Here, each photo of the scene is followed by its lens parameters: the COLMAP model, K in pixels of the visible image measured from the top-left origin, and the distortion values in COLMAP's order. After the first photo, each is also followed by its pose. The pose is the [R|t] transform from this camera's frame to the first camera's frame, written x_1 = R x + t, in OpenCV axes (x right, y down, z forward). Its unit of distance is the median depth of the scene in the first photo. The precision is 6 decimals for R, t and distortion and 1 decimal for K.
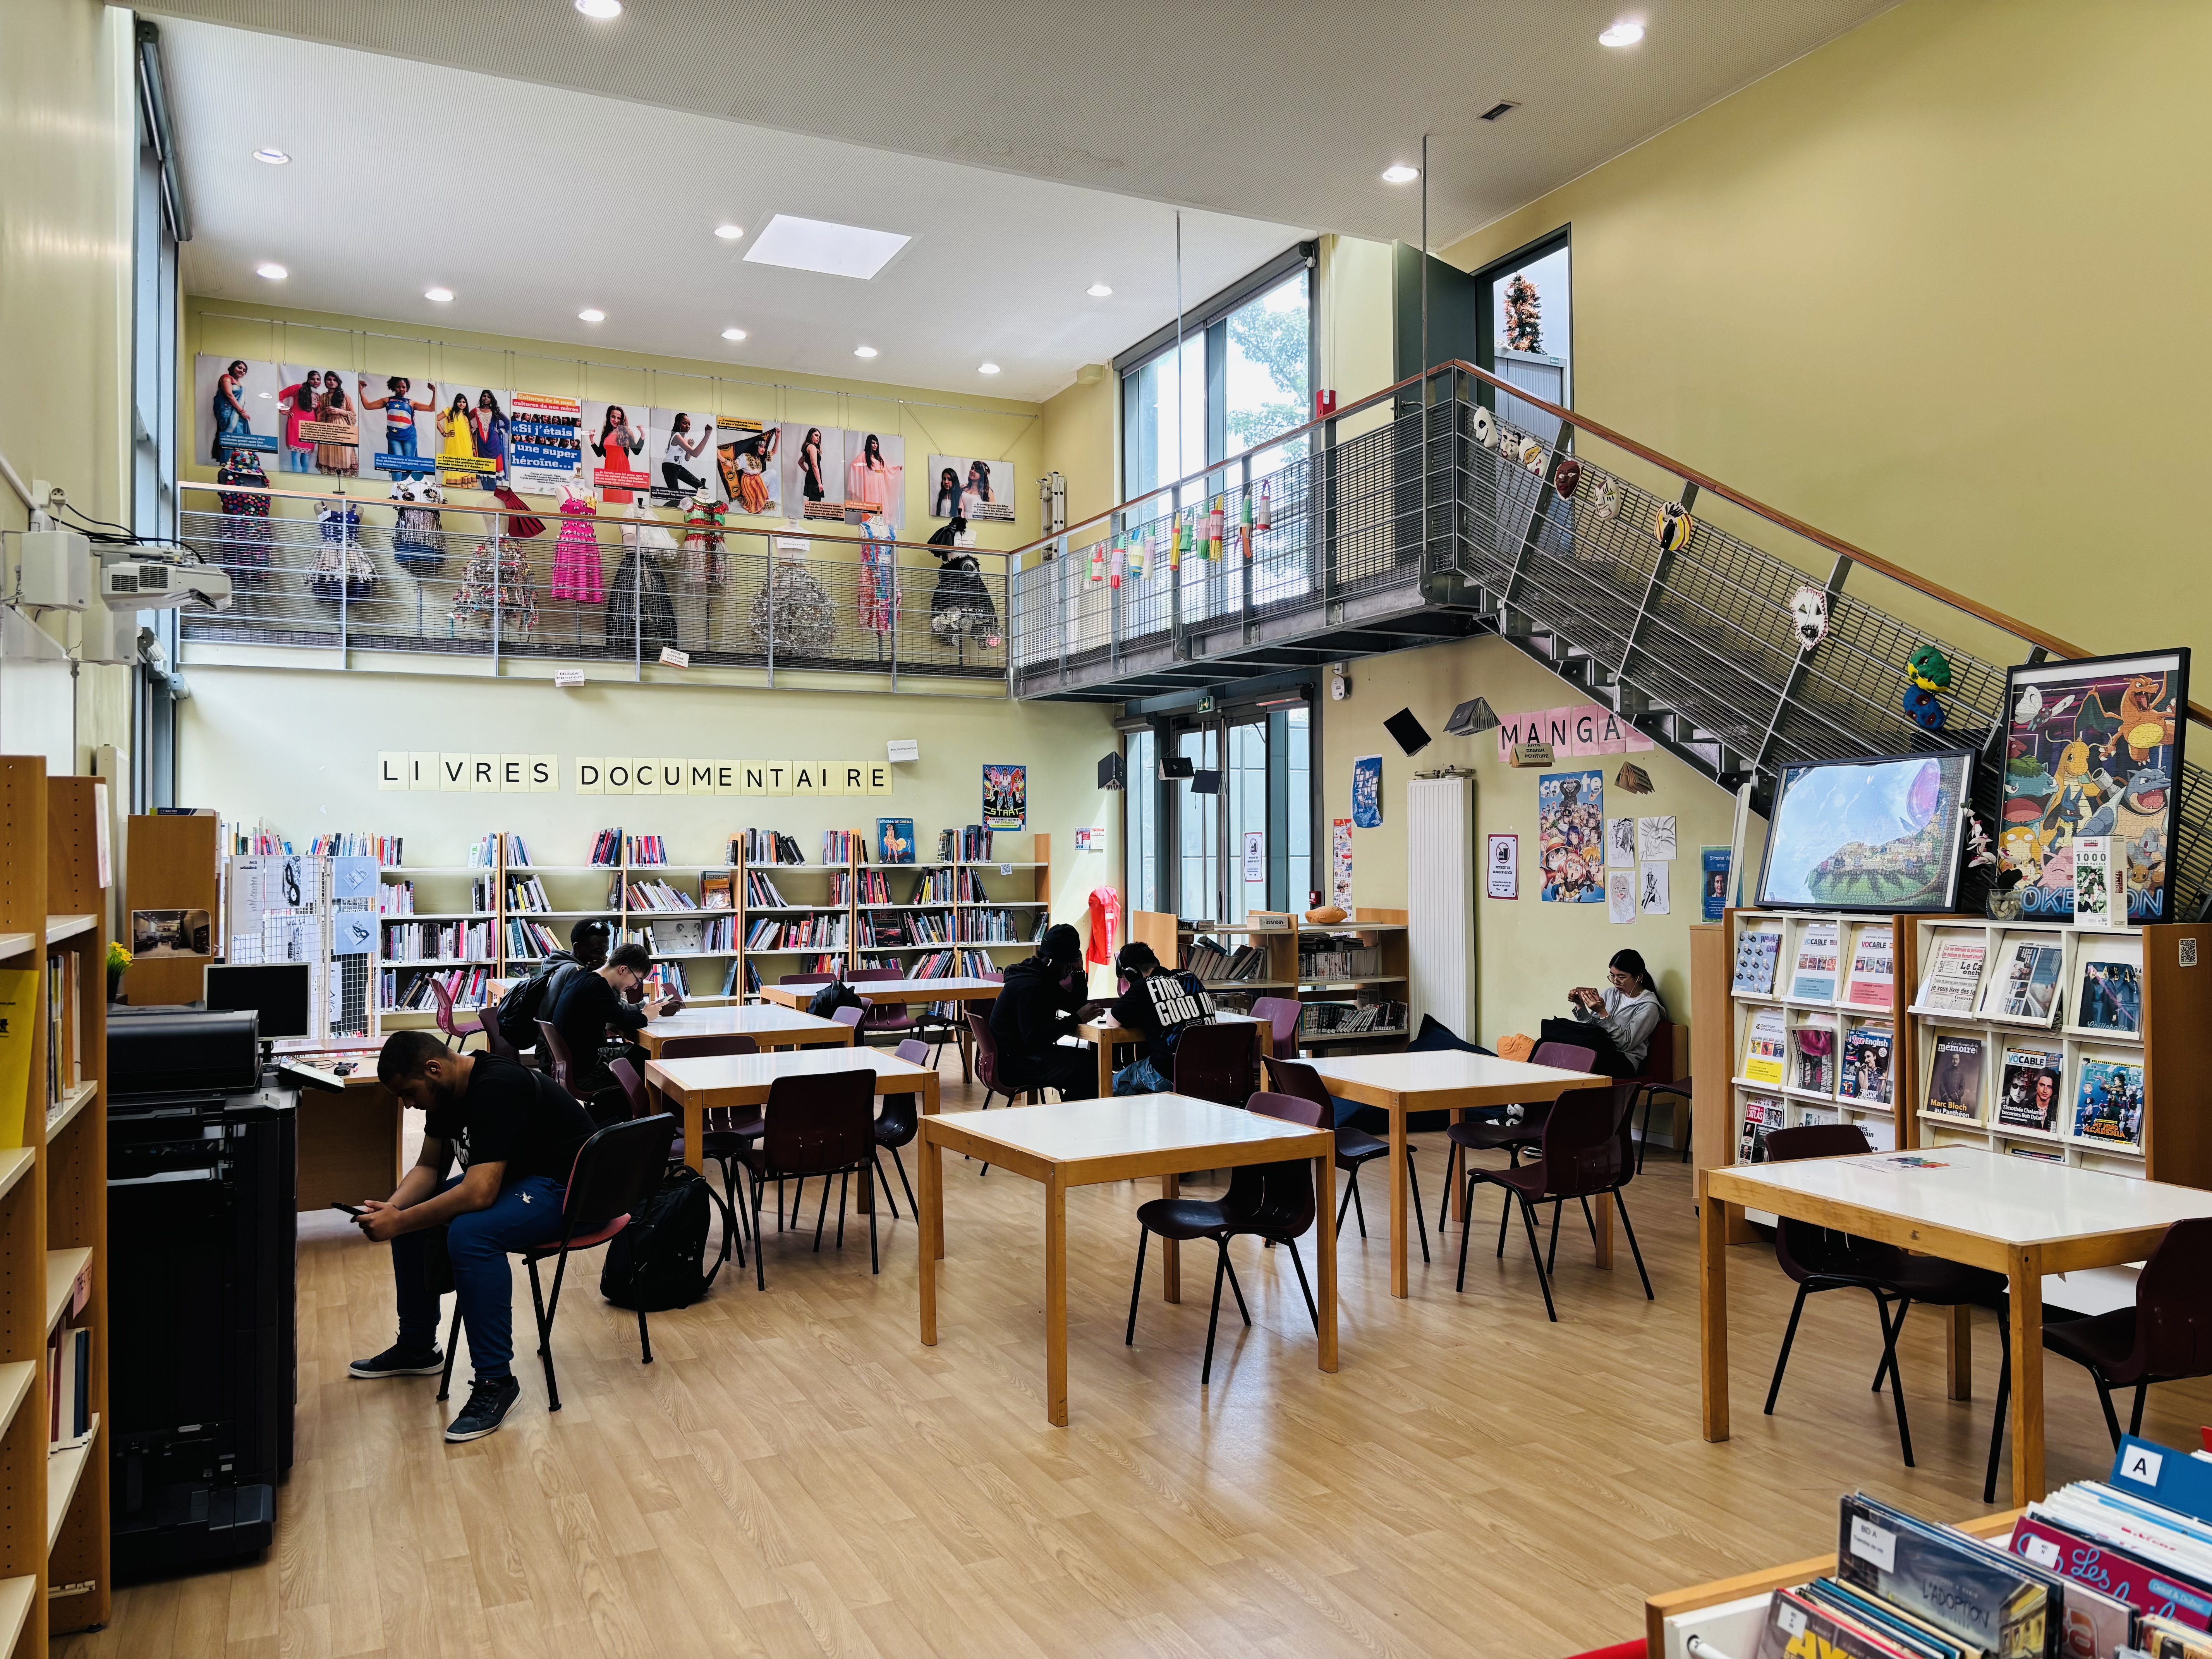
lens RADIAL K [[1673.9, 0, 1106.0], [0, 1673.9, 829.5], [0, 0, 1]] dist [0.014116, 0.005540]
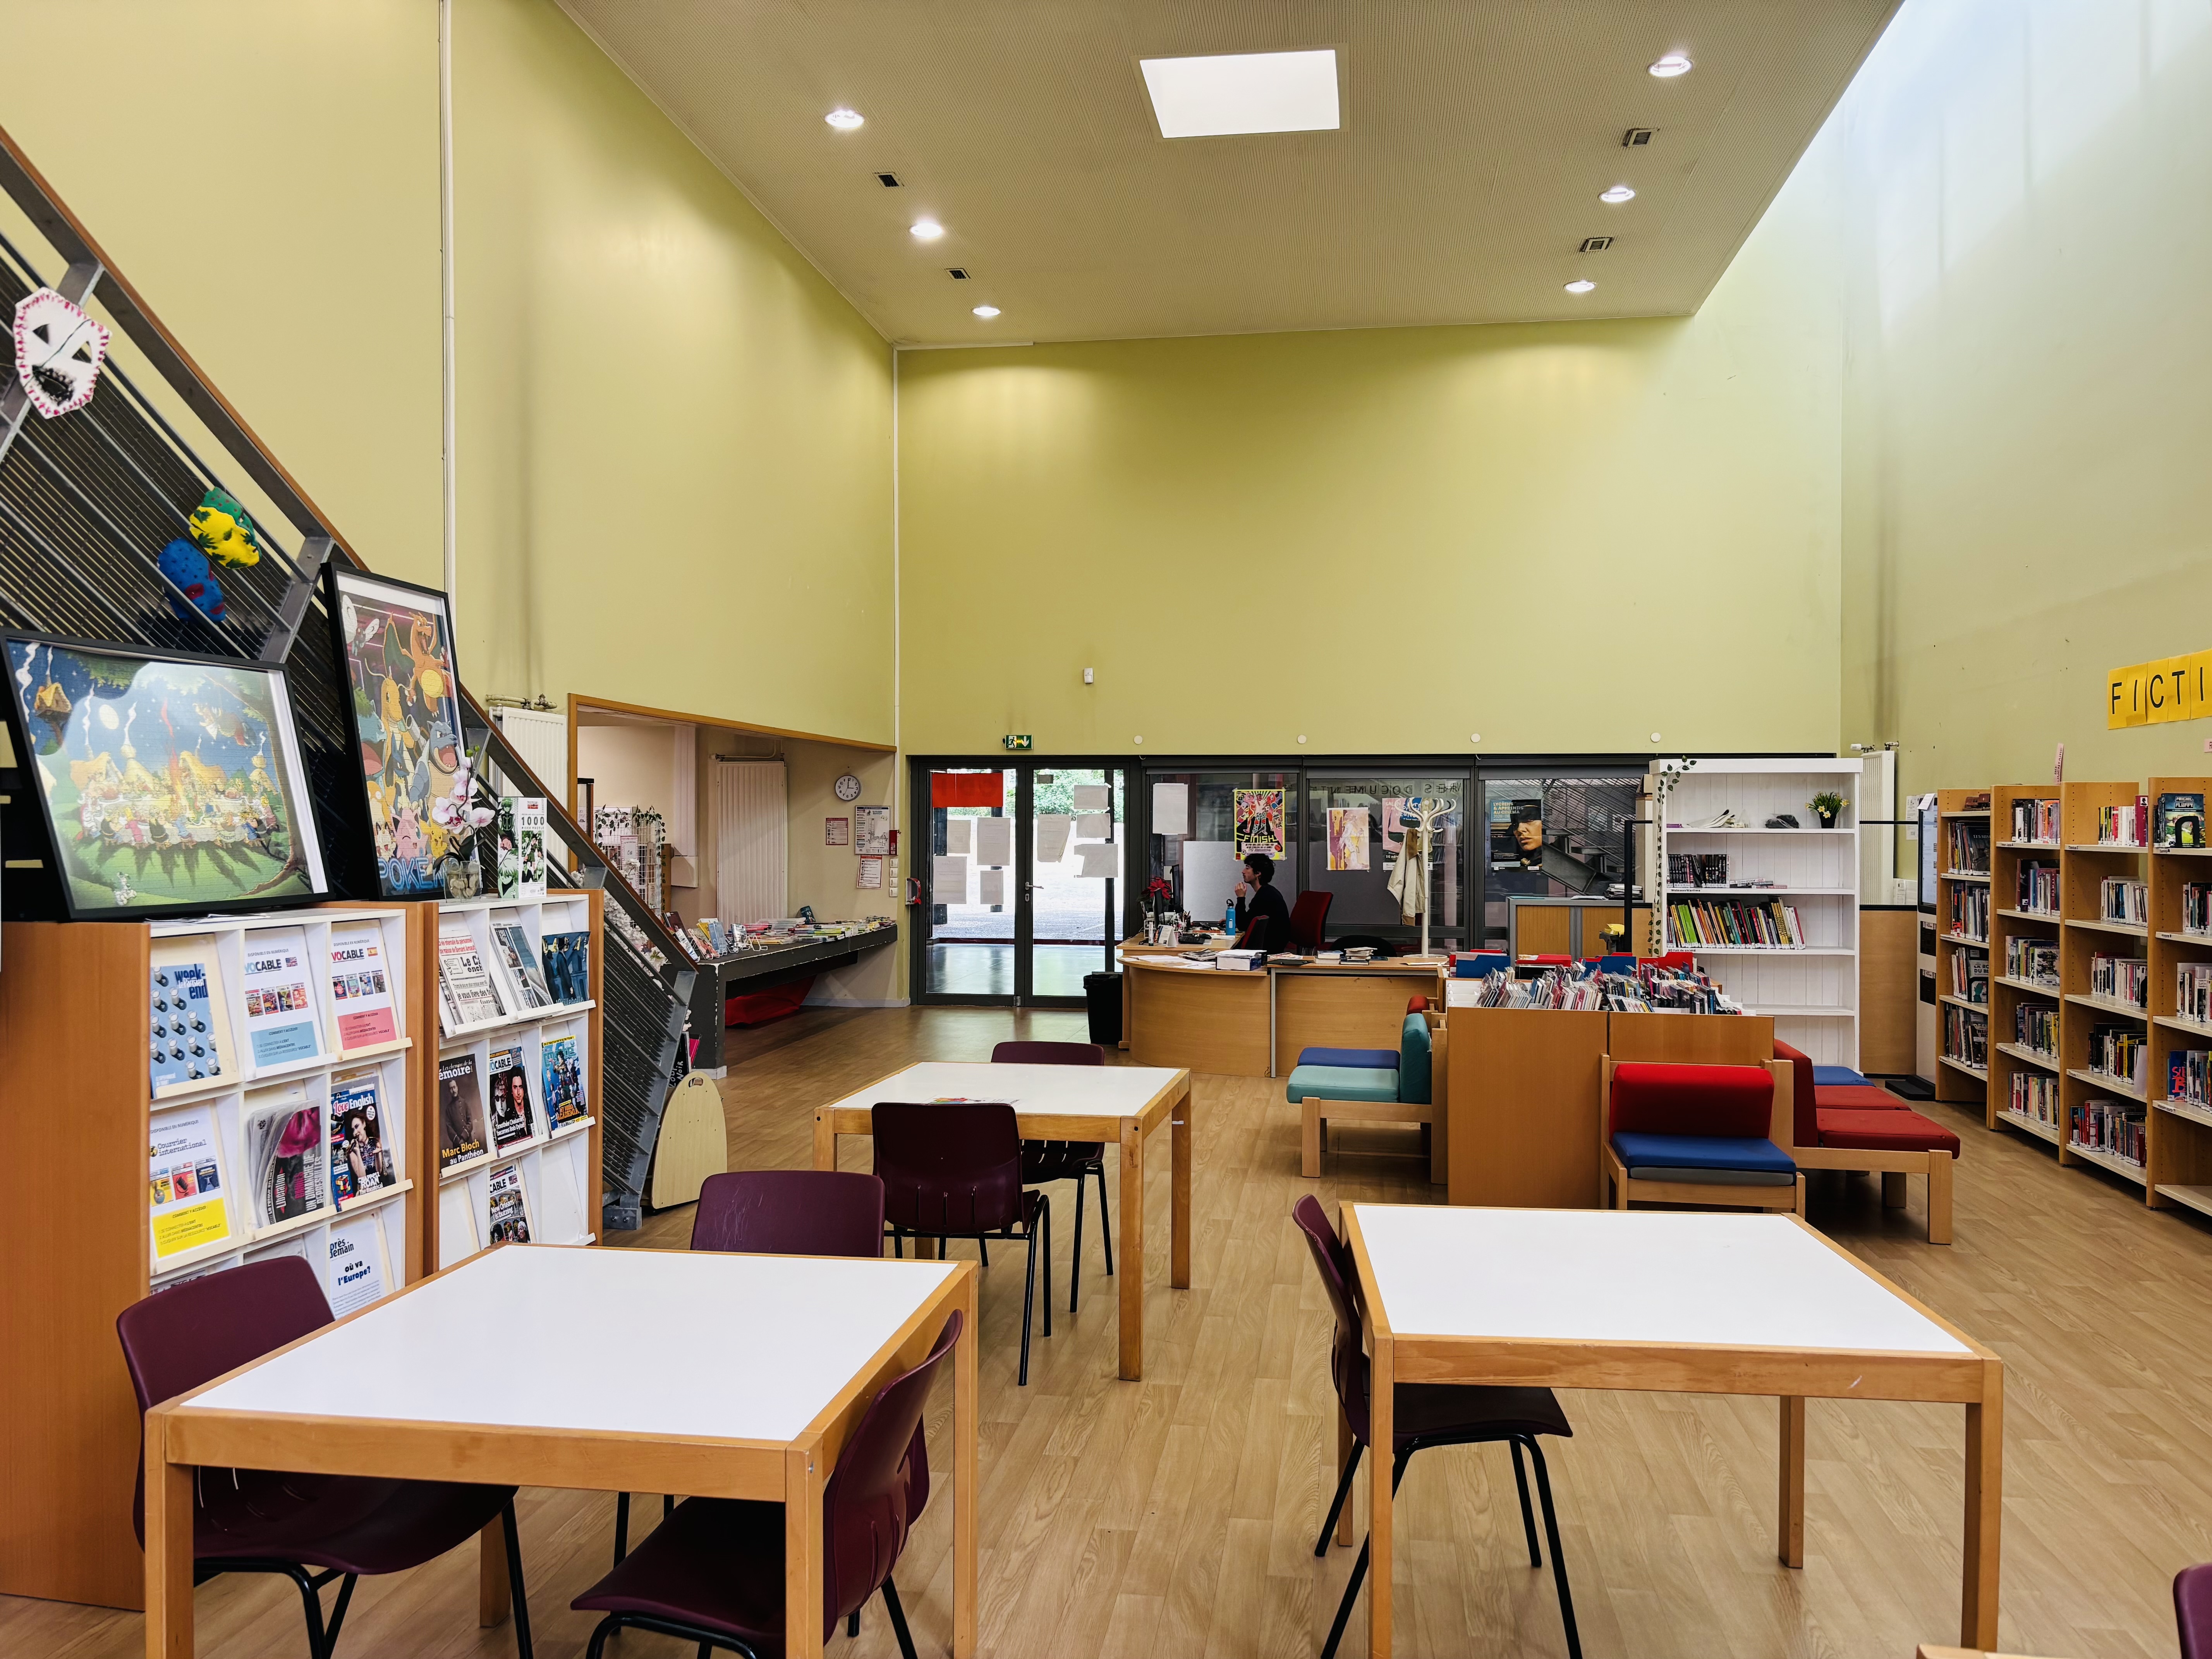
lens RADIAL K [[1673.9, 0, 1106.0], [0, 1673.9, 829.5], [0, 0, 1]] dist [0.014116, 0.005540]
pose [[-0.826753, -0.000403, 0.562566, -0.163342], [-0.006769, 0.999934, -0.009231, 0.025638], [-0.562525, -0.011440, -0.826701, 1.470113]]
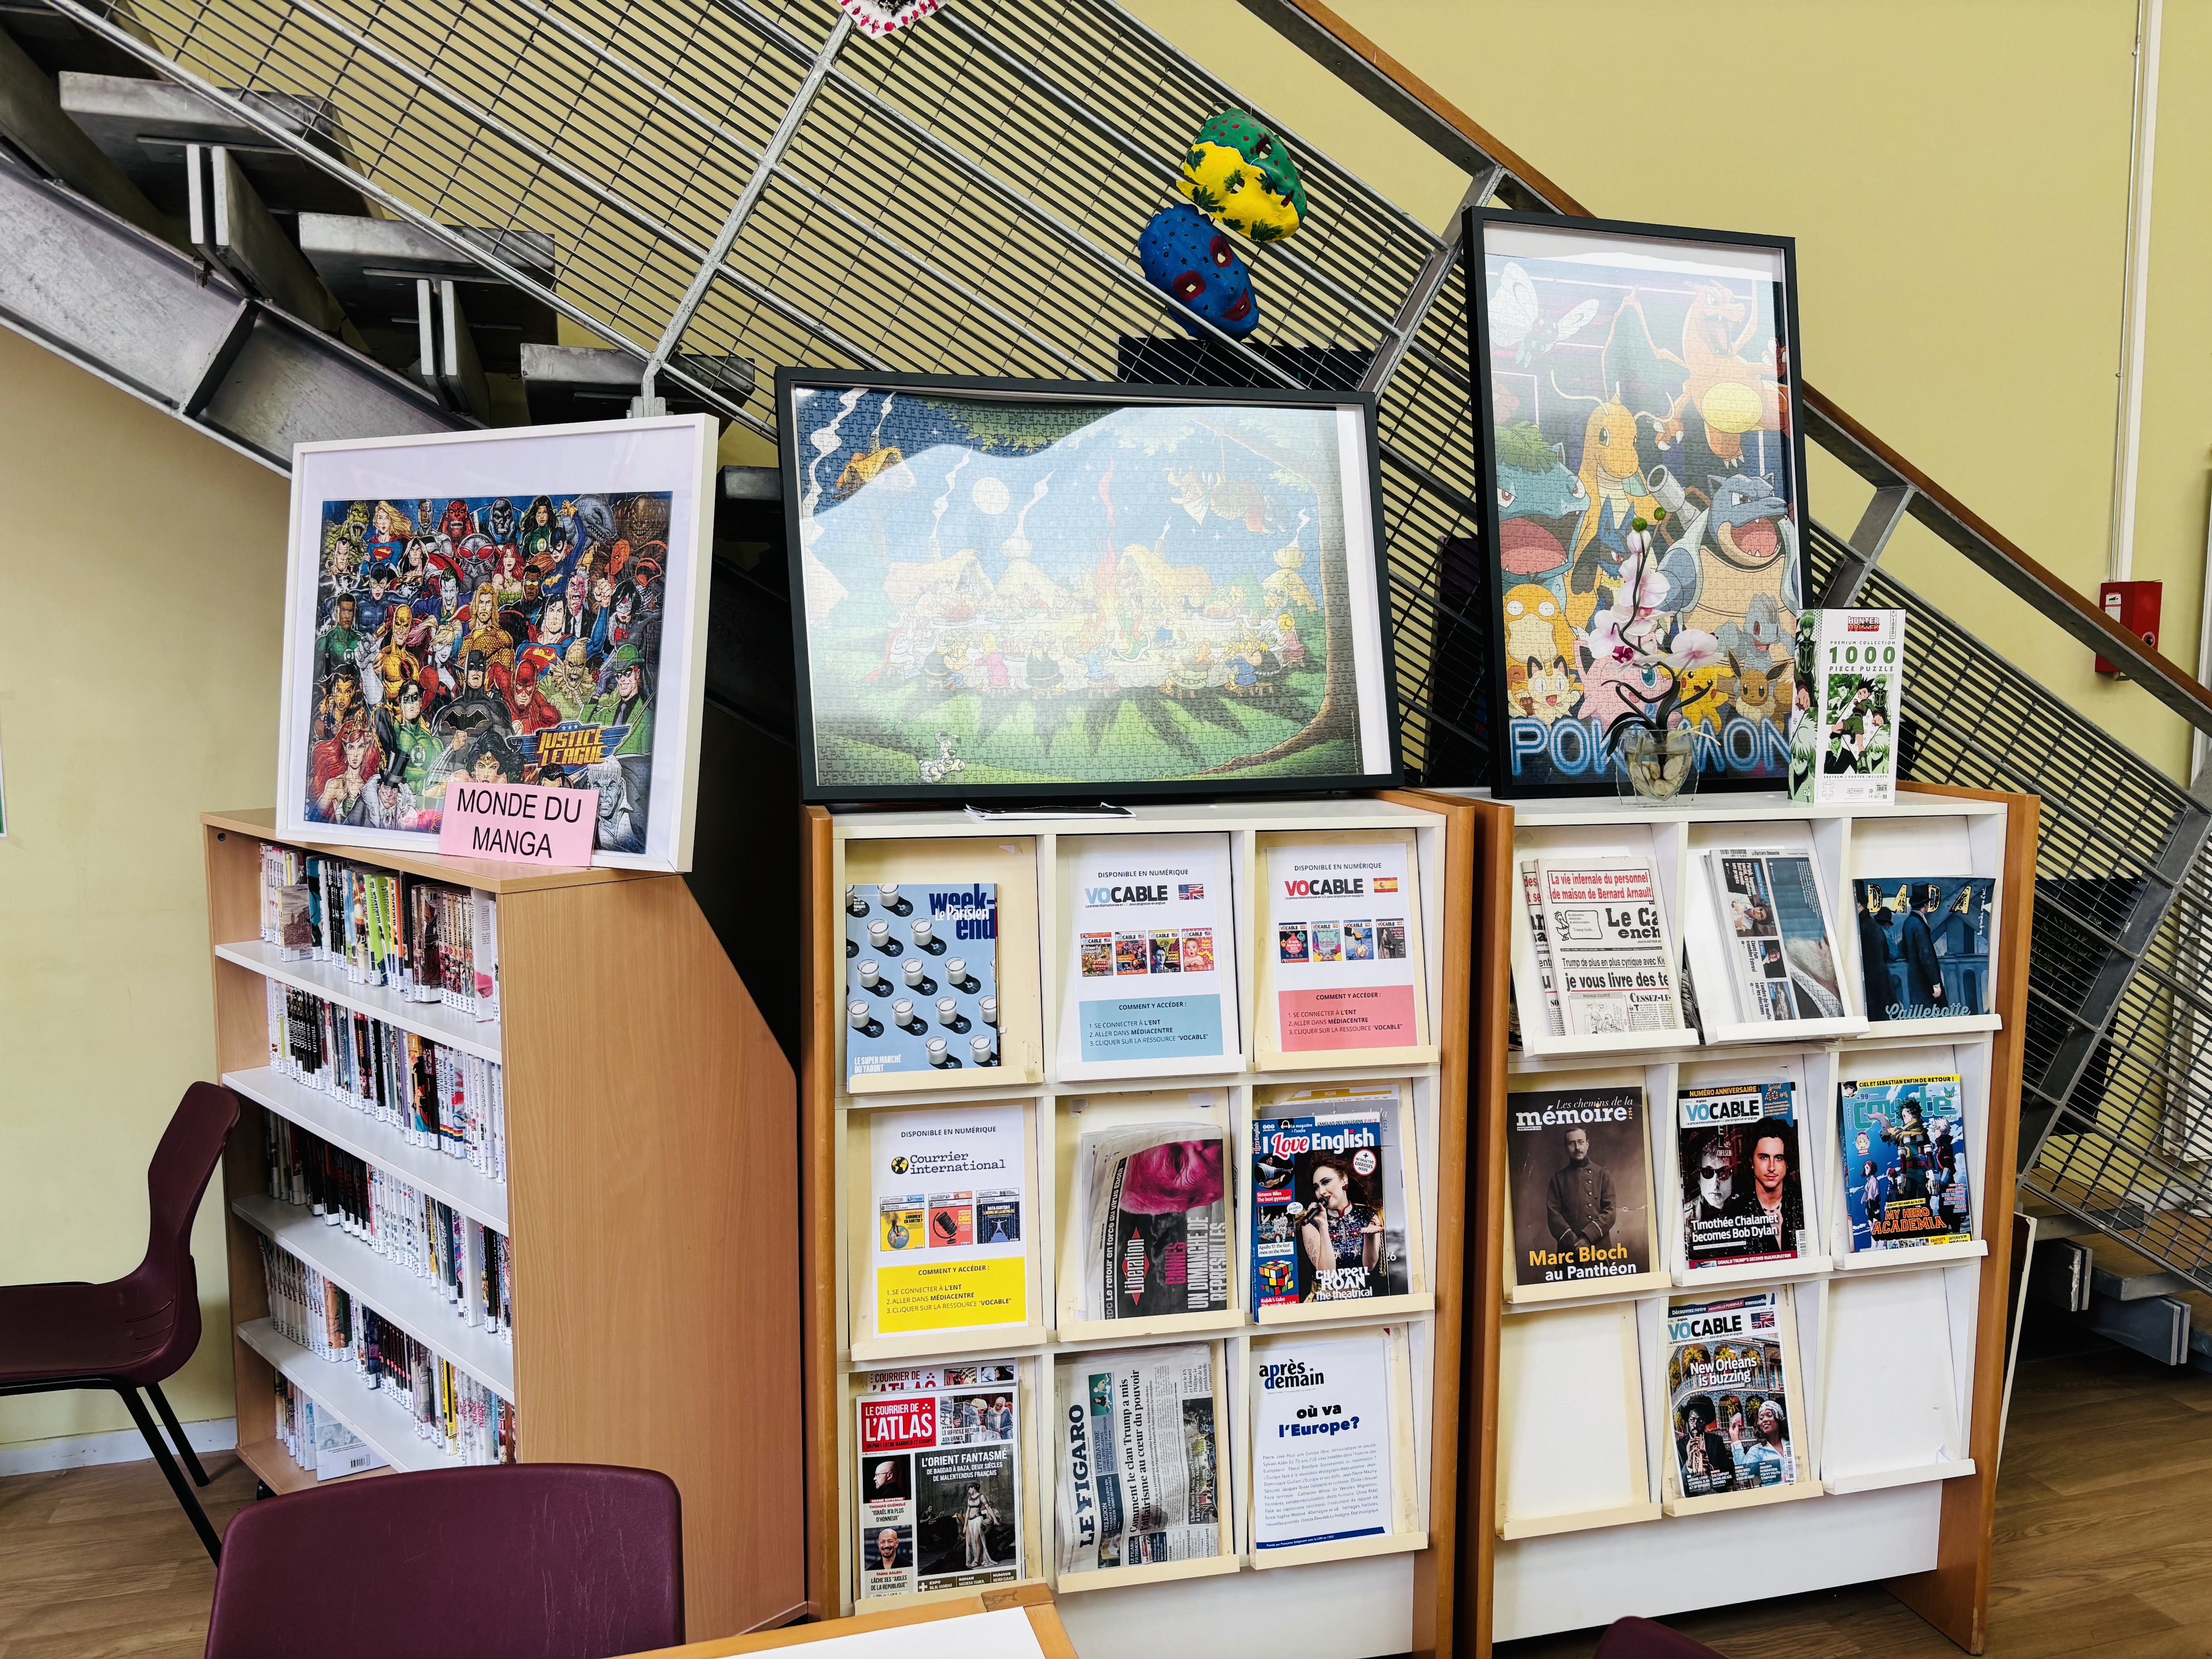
lens RADIAL K [[1679.9, 0, 1106.0], [0, 1679.9, 829.5], [0, 0, 1]] dist [0.083778, -0.195790]
pose [[0.145737, -0.100894, 0.984165, 0.084977], [-0.018551, 0.994333, 0.104683, 0.018233], [-0.989149, -0.033513, 0.143039, 1.064960]]
